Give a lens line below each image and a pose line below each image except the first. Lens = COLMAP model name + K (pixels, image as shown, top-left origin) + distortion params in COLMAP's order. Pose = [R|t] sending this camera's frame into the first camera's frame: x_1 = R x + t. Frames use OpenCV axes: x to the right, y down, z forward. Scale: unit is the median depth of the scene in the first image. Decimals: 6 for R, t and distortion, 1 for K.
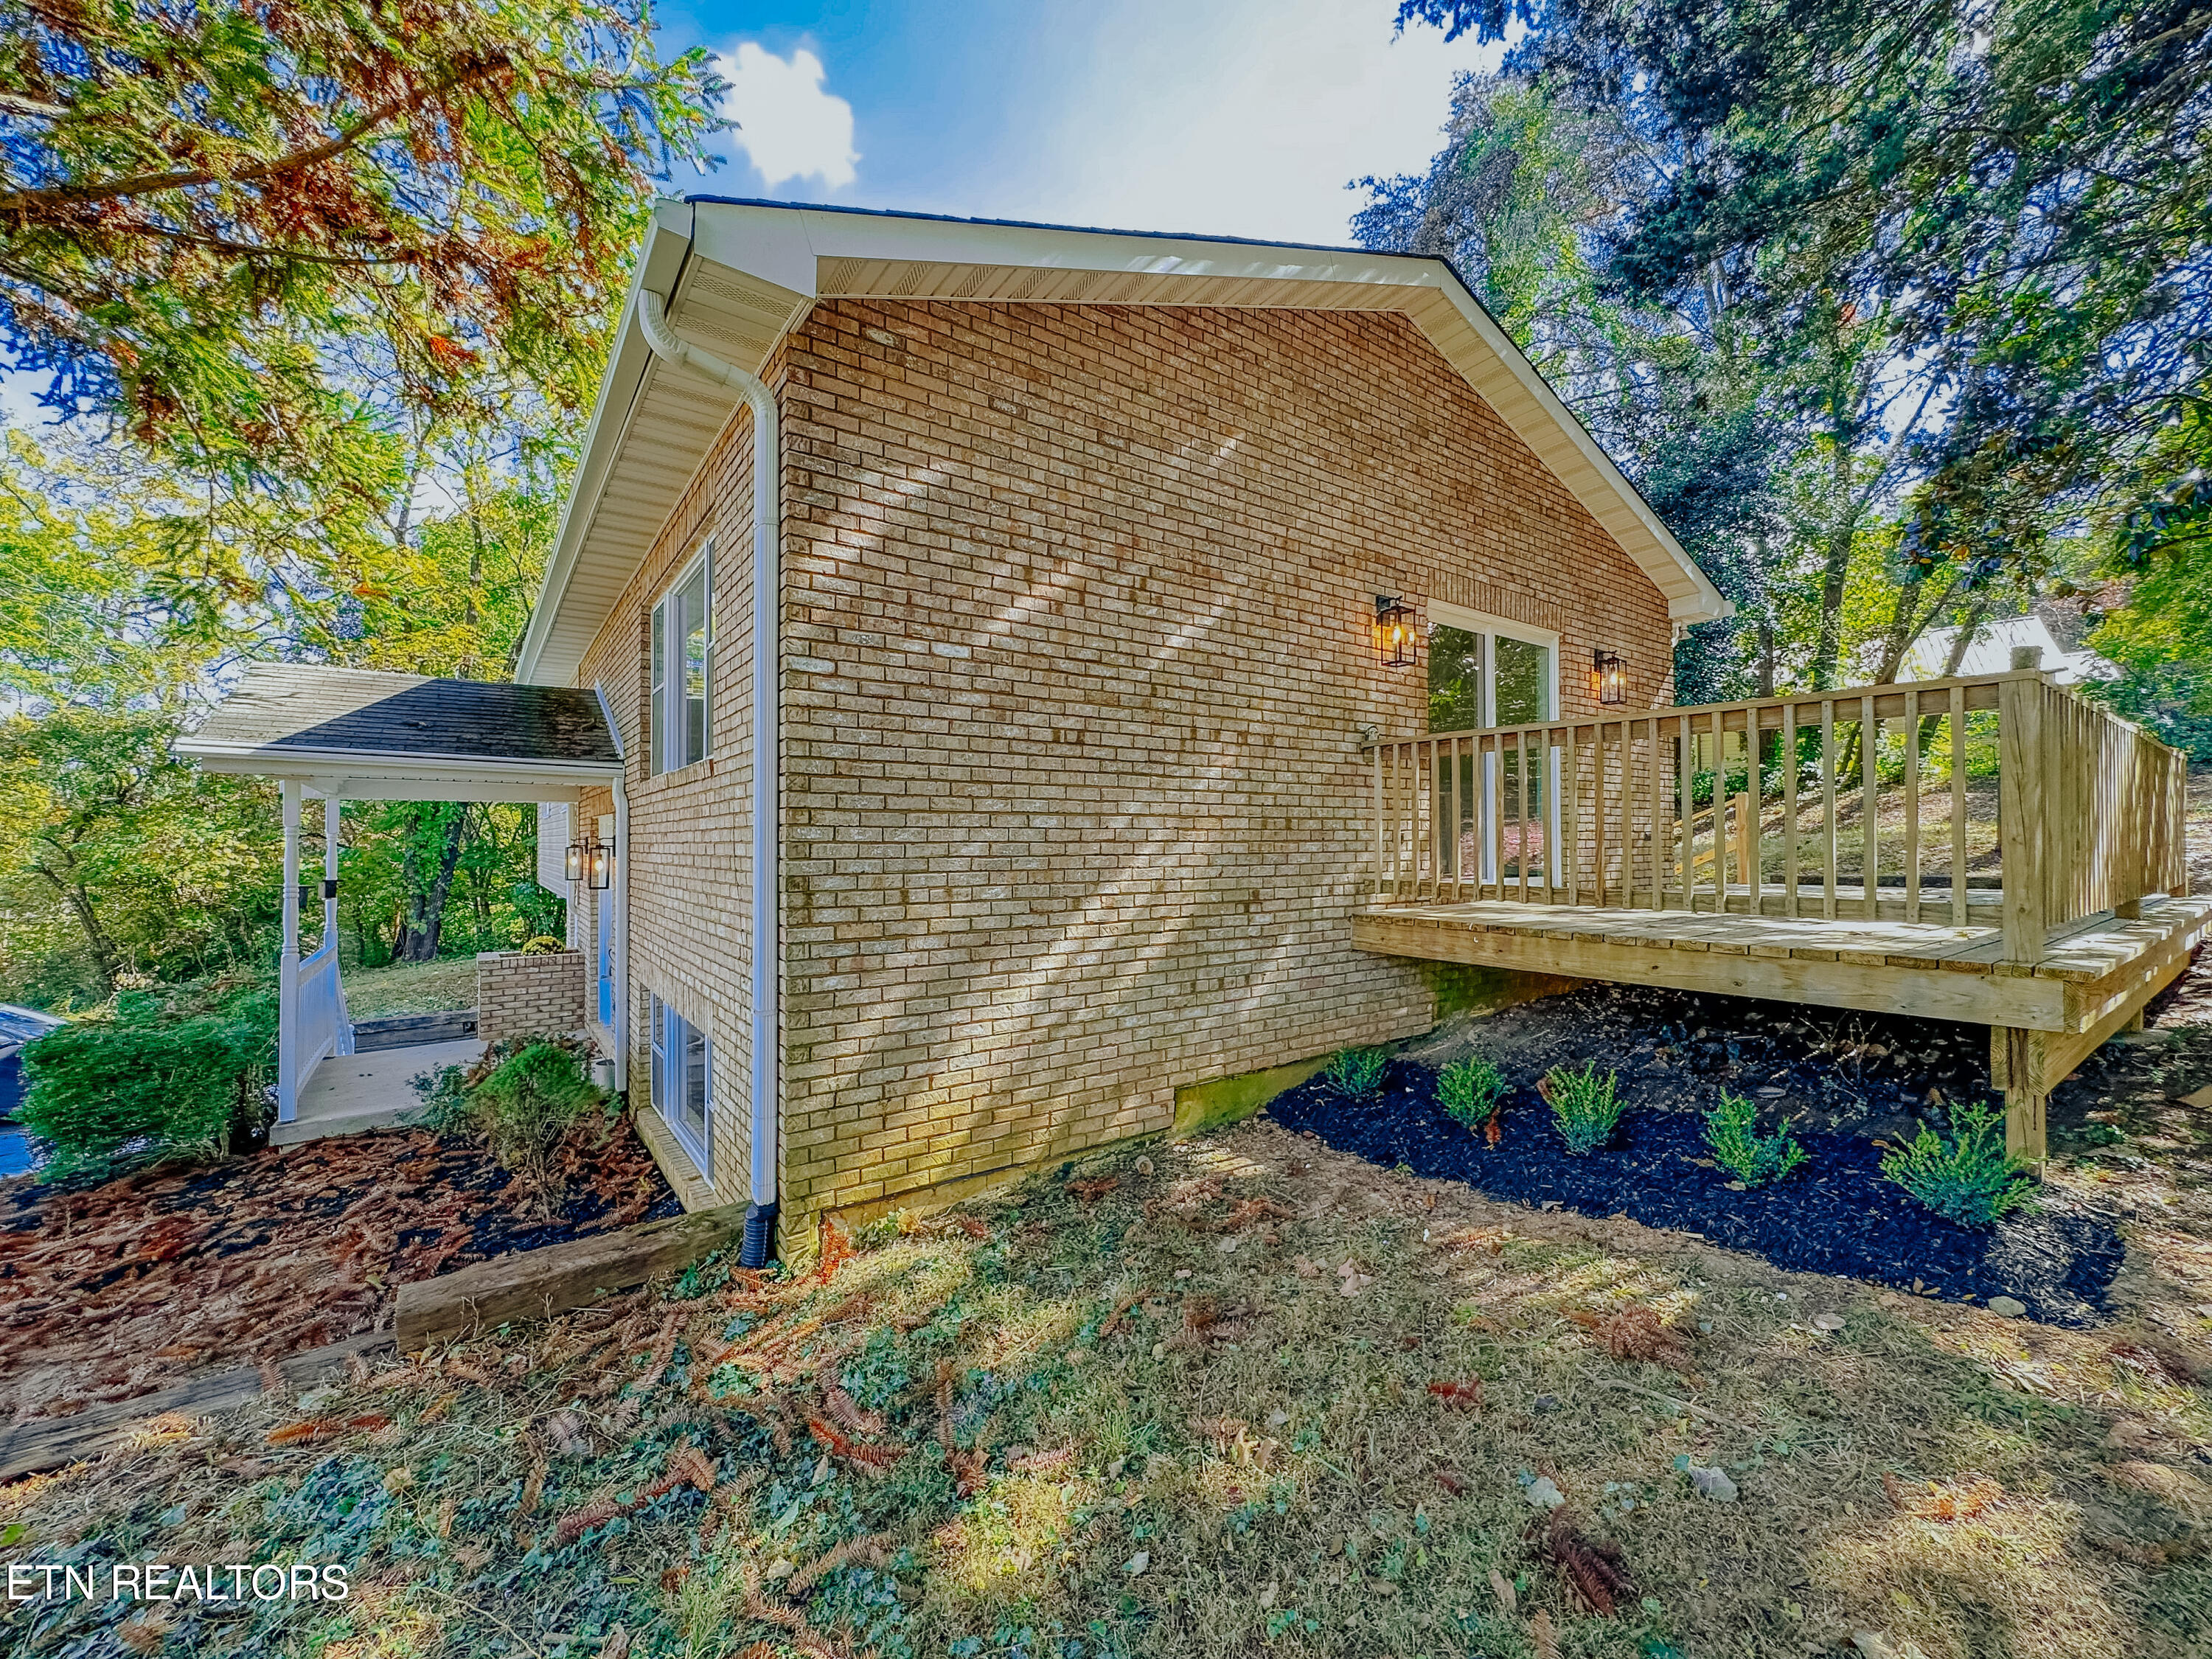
lens RADIAL K [[898.5, 0, 1106.0], [0, 898.5, 829.5], [0, 0, 1]] dist [-0.000229, -0.000268]
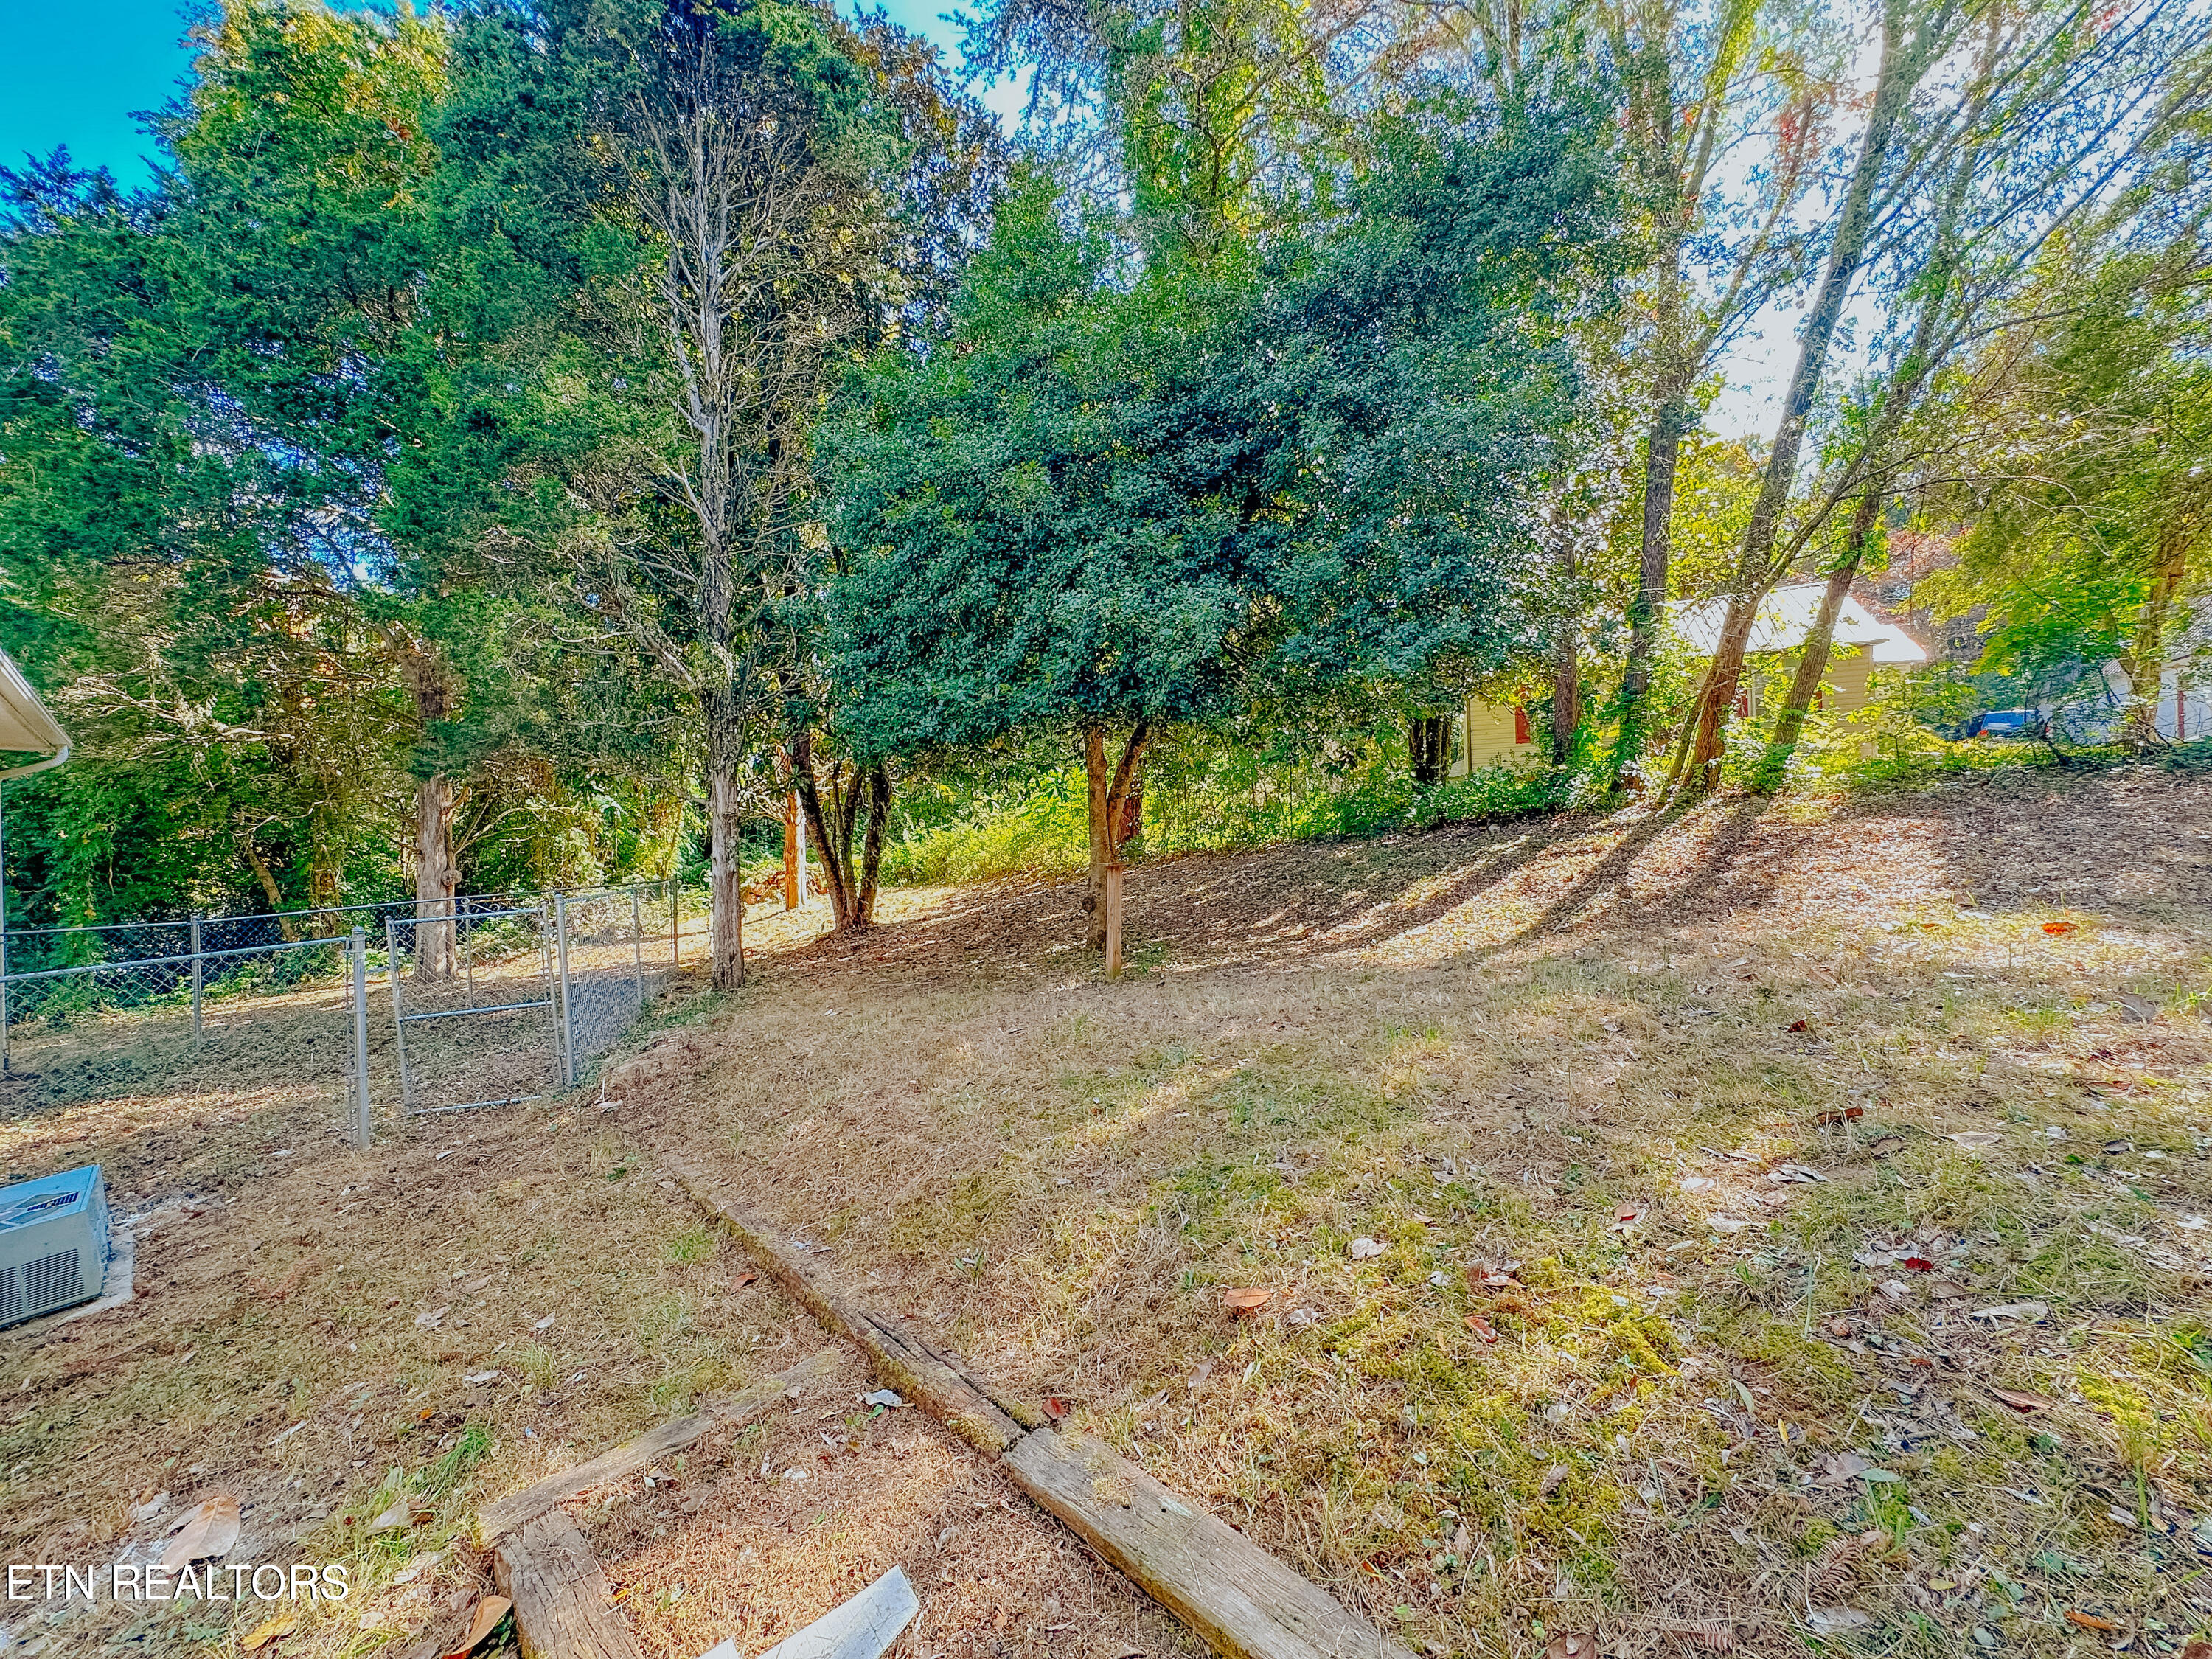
lens RADIAL K [[898.5, 0, 1106.0], [0, 898.5, 829.5], [0, 0, 1]] dist [-0.000229, -0.000268]
pose [[0.980047, -0.018720, 0.197884, 0.439947], [0.015958, 0.999752, 0.015545, -0.062949], [-0.198126, -0.012077, 0.980102, 0.674326]]
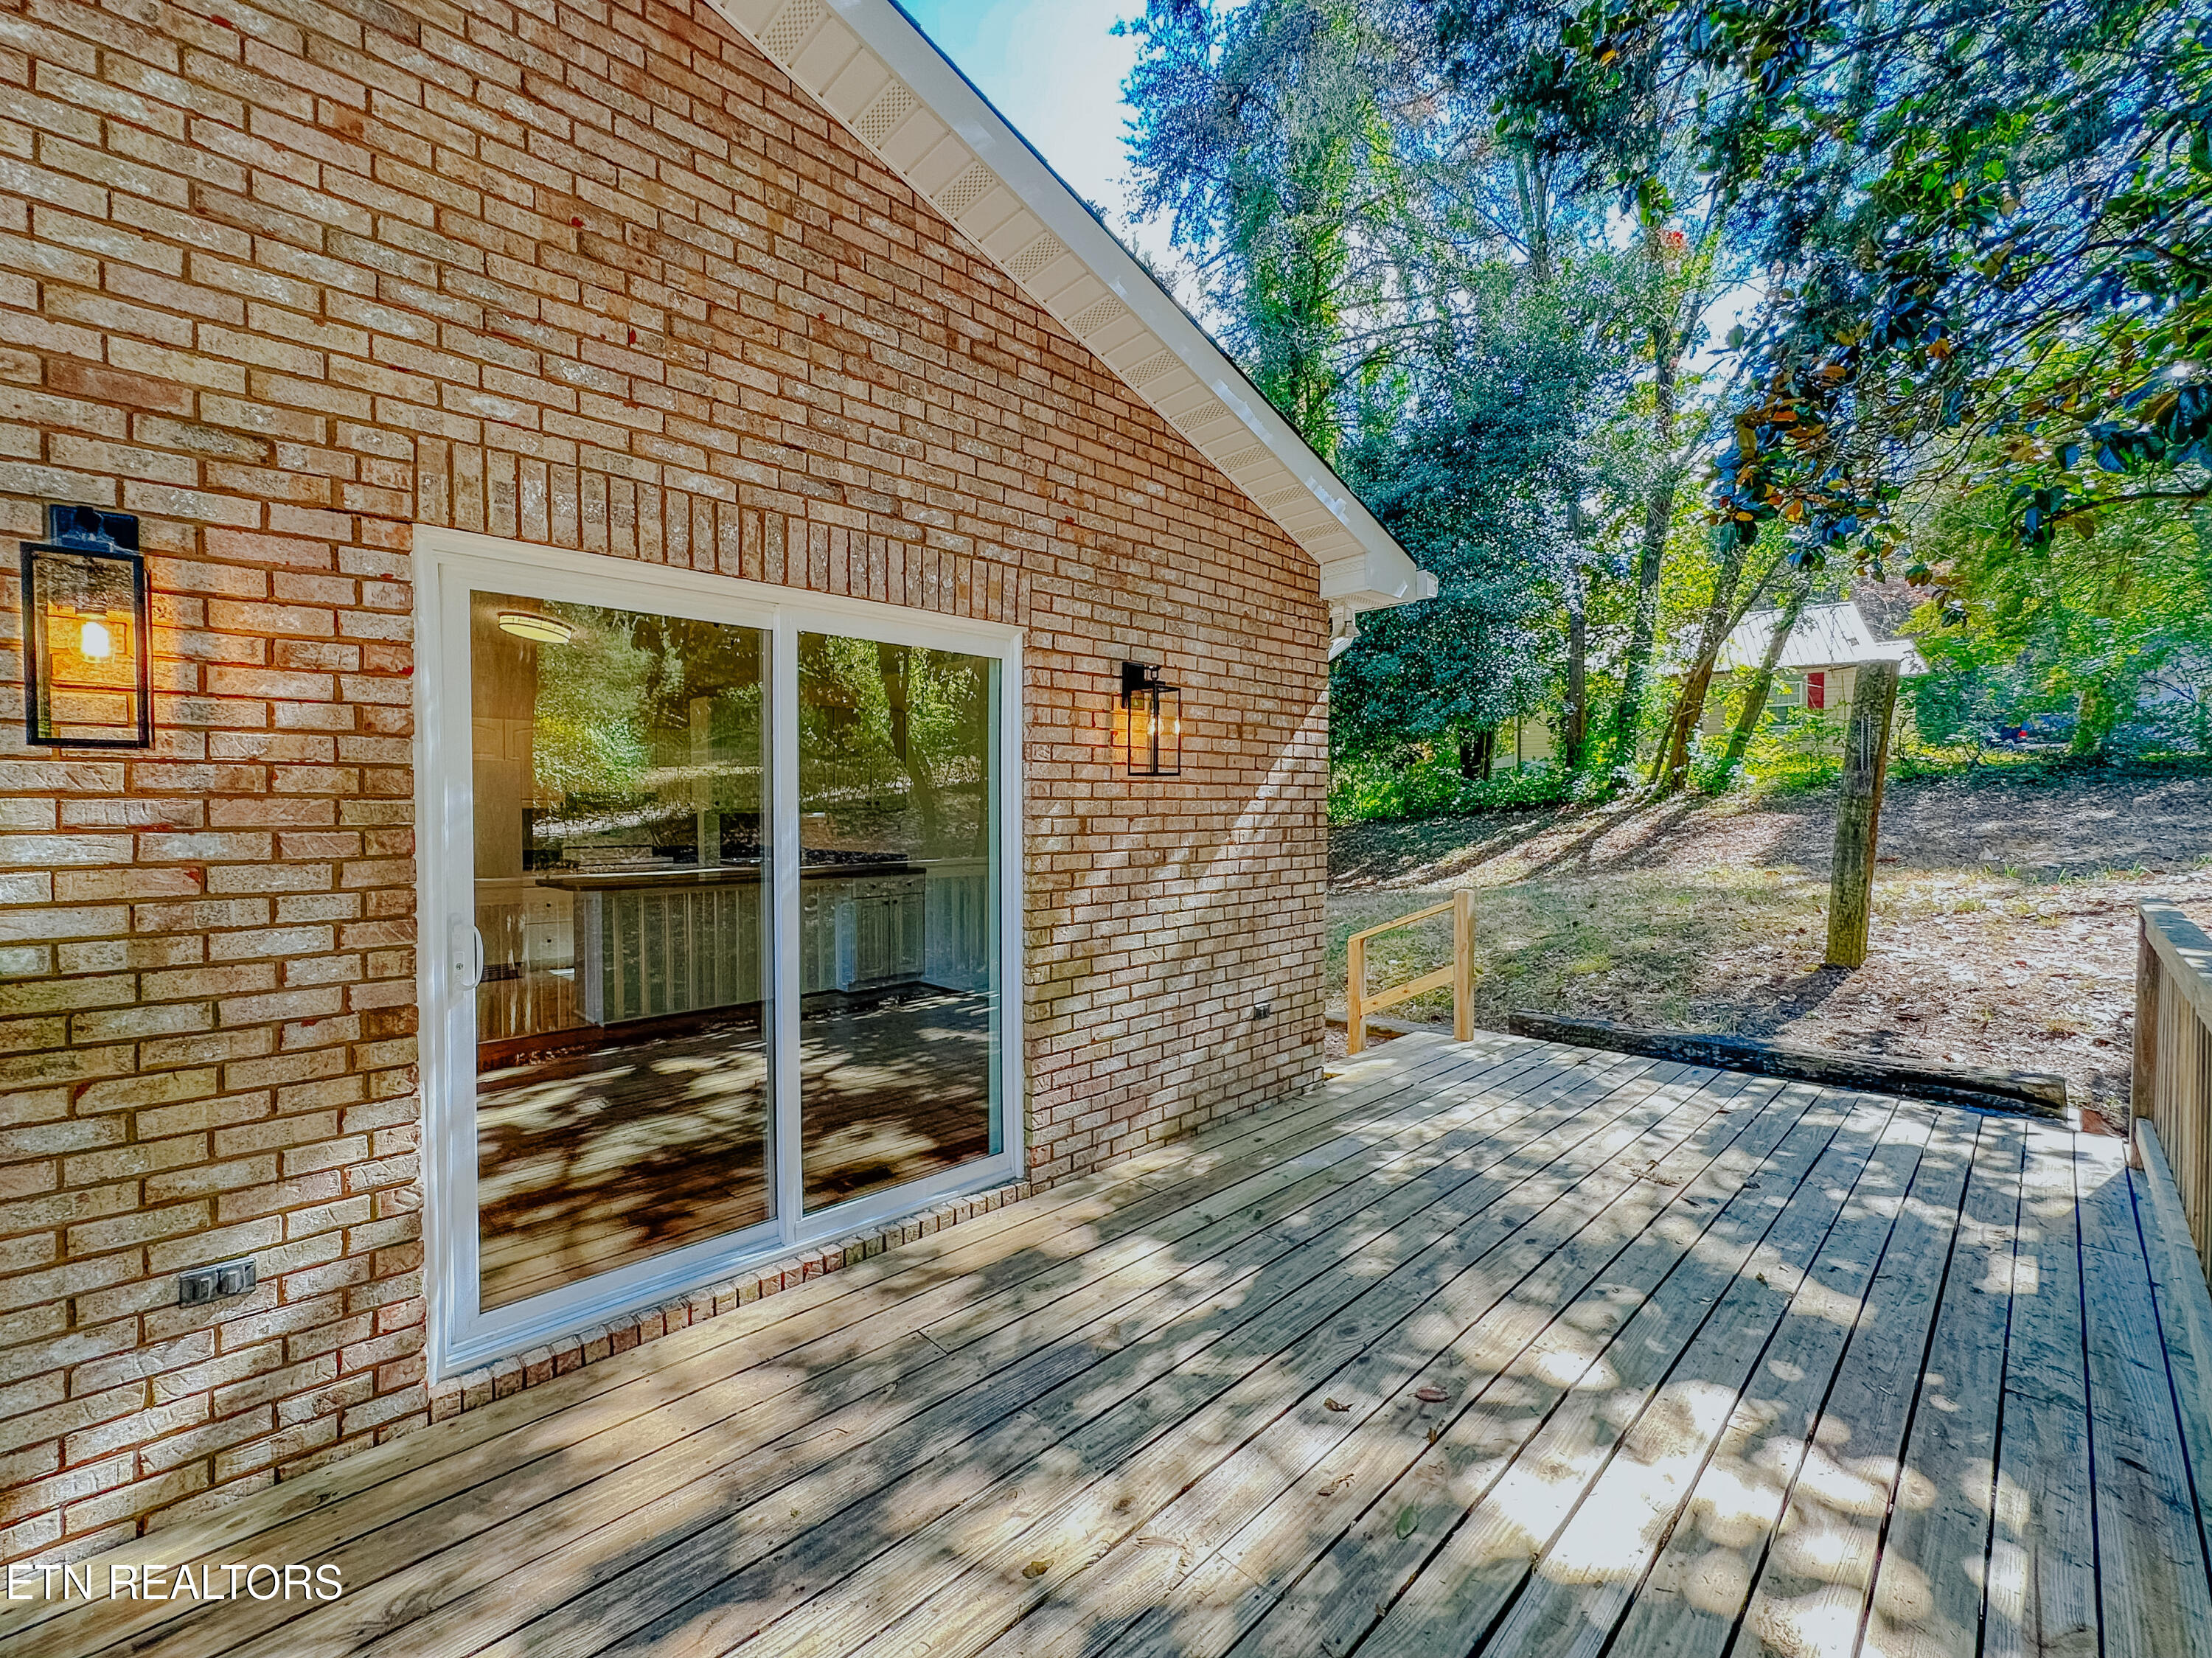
lens RADIAL K [[931.2, 0, 1106.0], [0, 931.2, 829.0], [0, 0, 1]] dist [-0.002969, 0.000228]
pose [[0.990124, -0.000699, 0.140189, 0.260821], [-0.005073, 0.999154, 0.040818, -0.073478], [-0.140099, -0.041126, 0.989283, 0.282400]]
